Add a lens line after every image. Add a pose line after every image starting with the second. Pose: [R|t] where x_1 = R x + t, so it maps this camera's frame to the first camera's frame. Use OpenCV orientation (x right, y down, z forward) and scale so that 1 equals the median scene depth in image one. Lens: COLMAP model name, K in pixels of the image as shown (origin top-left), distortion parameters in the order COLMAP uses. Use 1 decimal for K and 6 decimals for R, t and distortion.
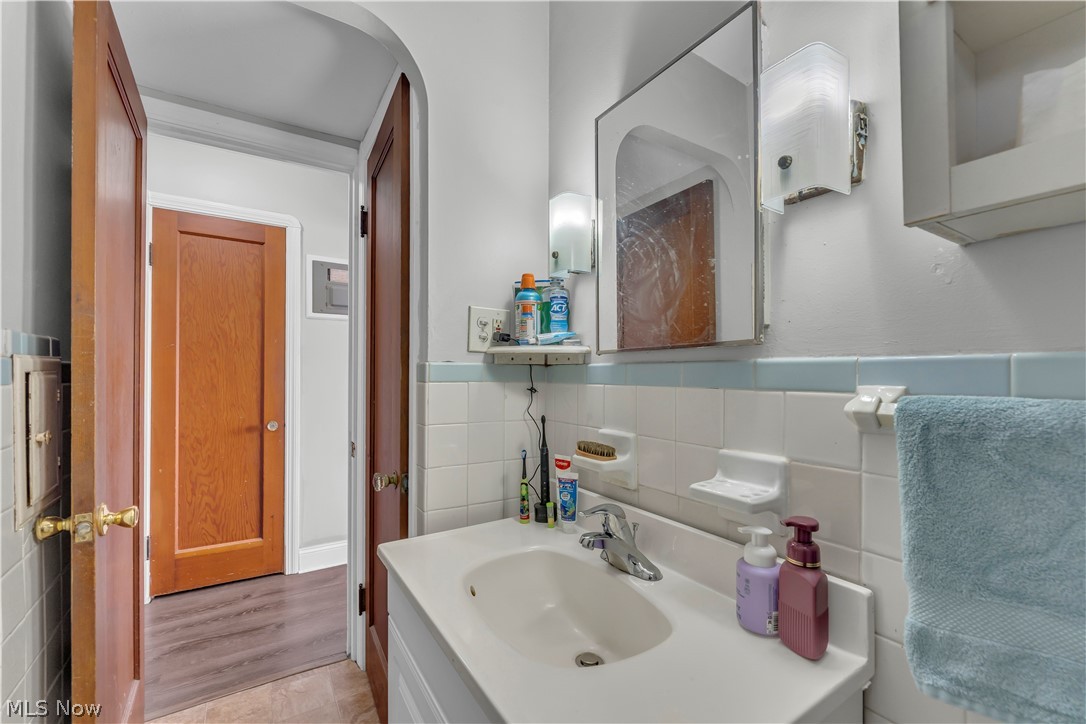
lens RADIAL K [[445.0, 0, 541.5], [0, 445.0, 368.1], [0, 0, 1]] dist [-0.000229, -0.000060]
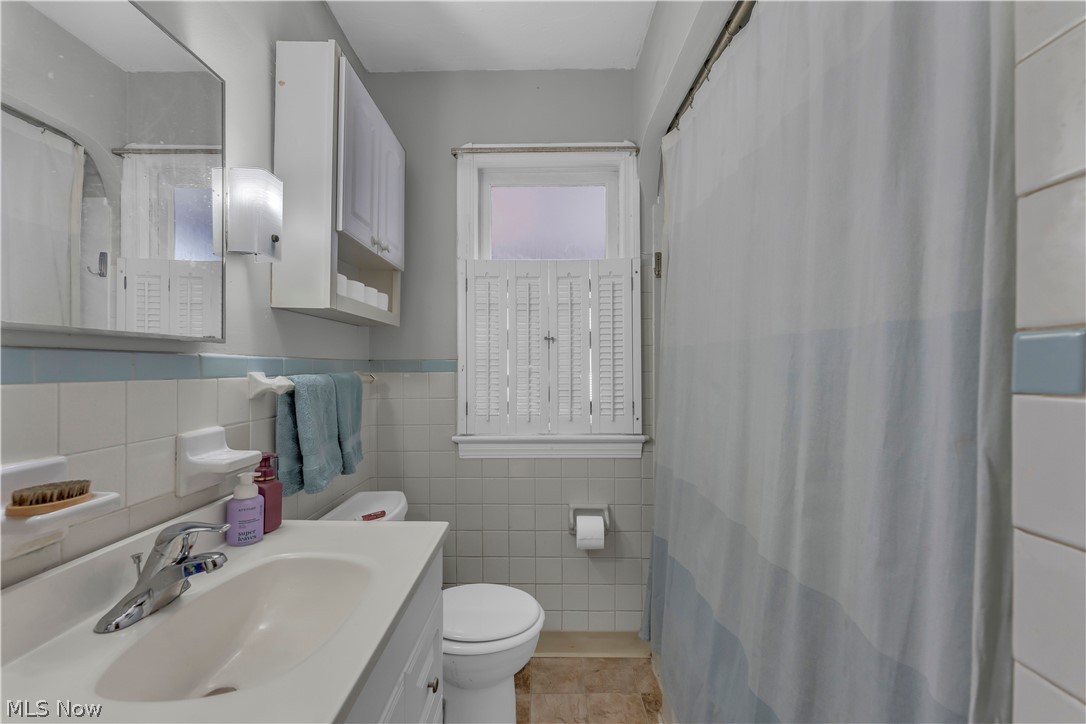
lens RADIAL K [[445.0, 0, 542.4], [0, 445.0, 365.1], [0, 0, 1]] dist [-0.000229, -0.000060]
pose [[-0.840361, -0.003543, 0.542016, -0.970770], [-0.012130, 0.999851, -0.012272, 0.016120], [-0.541891, -0.016887, -0.840279, 1.515460]]
